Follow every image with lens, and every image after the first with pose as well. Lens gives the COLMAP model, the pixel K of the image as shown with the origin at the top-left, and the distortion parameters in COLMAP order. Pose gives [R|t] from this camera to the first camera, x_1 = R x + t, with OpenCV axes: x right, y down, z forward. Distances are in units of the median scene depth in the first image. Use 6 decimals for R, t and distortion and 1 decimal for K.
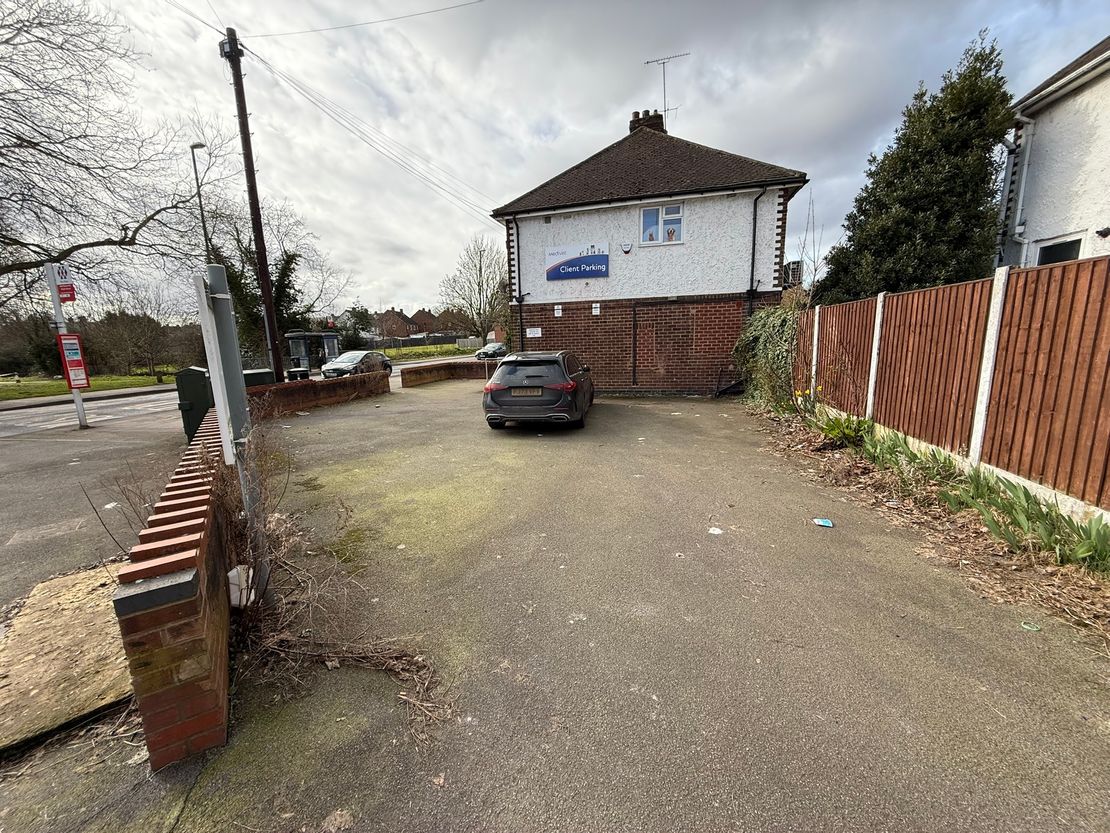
lens RADIAL K [[441.2, 0, 554.4], [0, 441.2, 417.9], [0, 0, 1]] dist [0.000141, -0.000071]
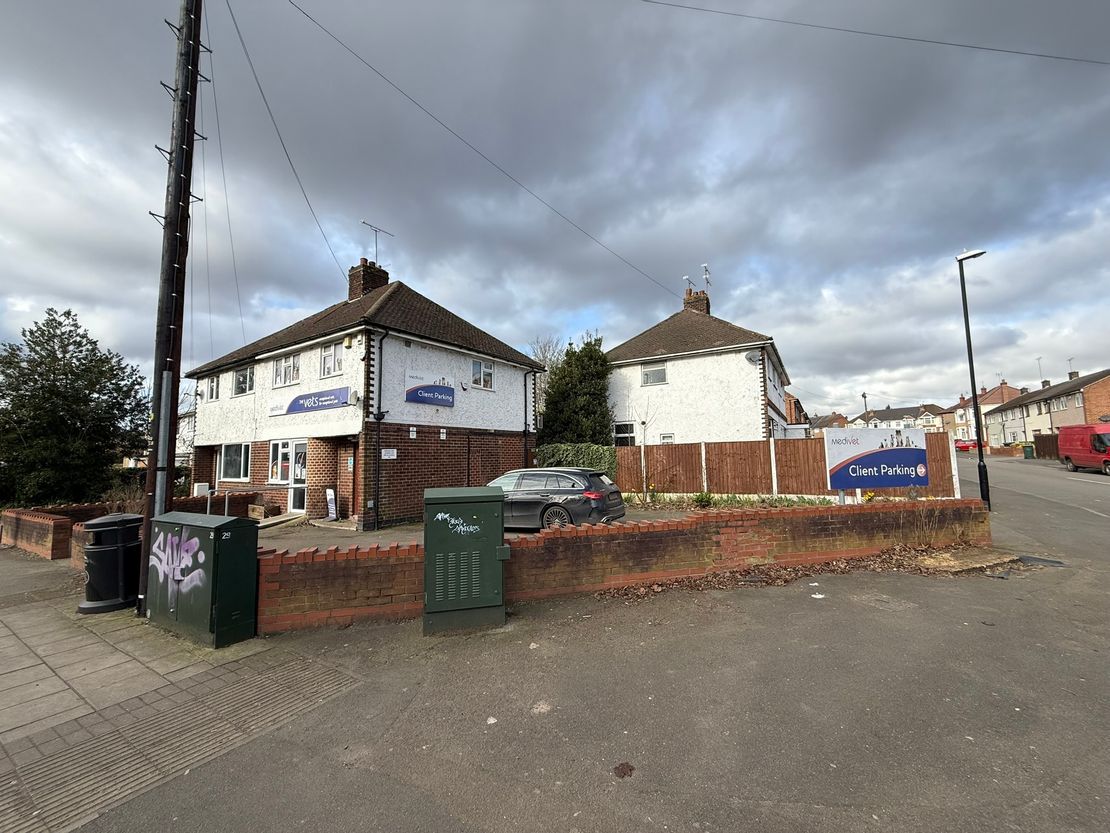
lens RADIAL K [[441.2, 0, 557.8], [0, 441.2, 419.1], [0, 0, 1]] dist [0.000141, -0.000071]
pose [[0.310959, 0.107524, 0.944321, -0.828612], [0.172893, 0.970602, -0.167449, -0.055240], [-0.934565, 0.215336, 0.283228, 0.429267]]
